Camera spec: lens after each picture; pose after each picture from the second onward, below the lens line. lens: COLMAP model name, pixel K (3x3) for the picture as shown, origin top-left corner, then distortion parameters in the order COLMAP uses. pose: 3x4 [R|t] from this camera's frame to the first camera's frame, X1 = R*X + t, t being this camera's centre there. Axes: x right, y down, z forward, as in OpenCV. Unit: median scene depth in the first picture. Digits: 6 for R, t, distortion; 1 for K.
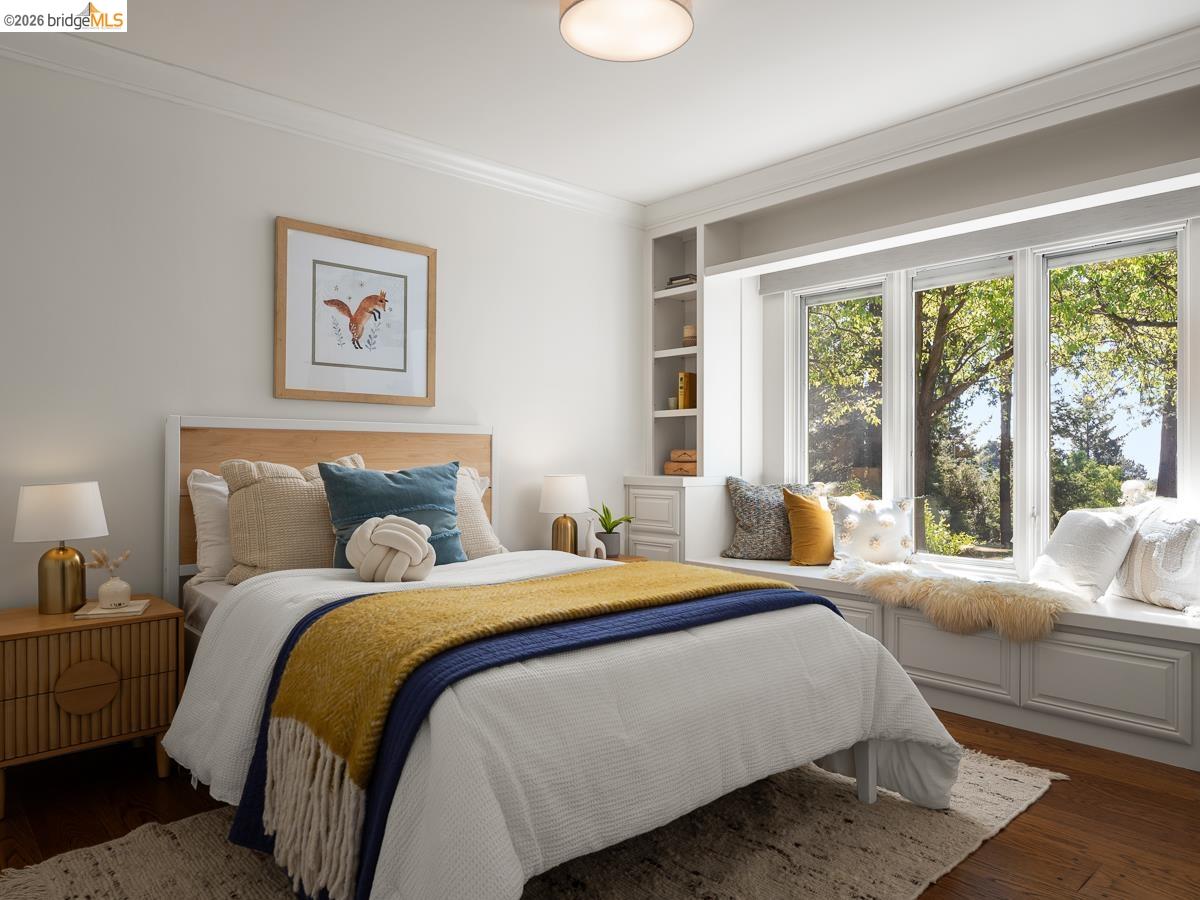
lens RADIAL K [[807.1, 0, 598.5], [0, 807.1, 449.3], [0, 0, 1]] dist [0.004953, 0.000580]
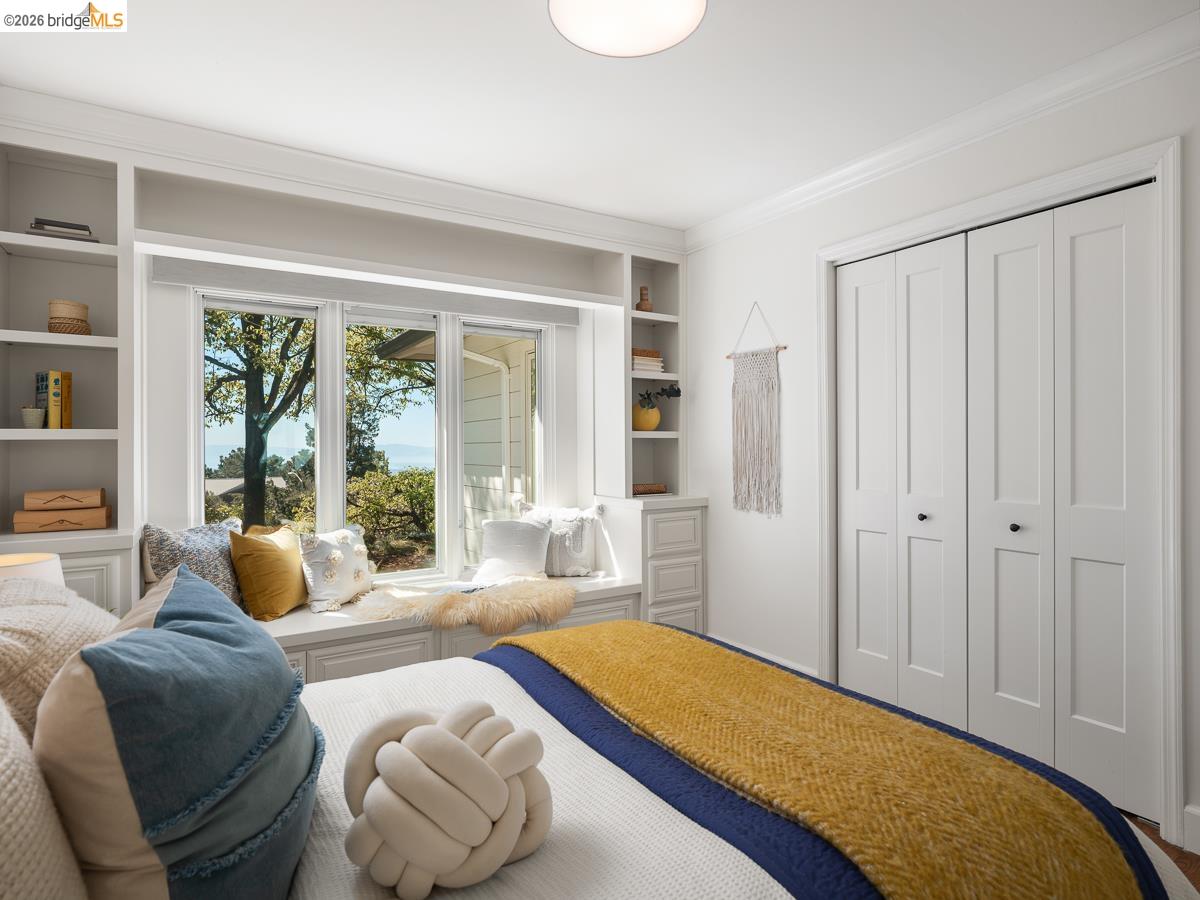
lens RADIAL K [[647.7, 0, 597.8], [0, 647.7, 449.9], [0, 0, 1]] dist [0.000519, -0.000219]
pose [[0.186494, -0.000362, 0.982456, -0.348546], [0.006866, 0.999976, -0.000935, -0.030405], [-0.982432, 0.006920, 0.186492, 0.511427]]
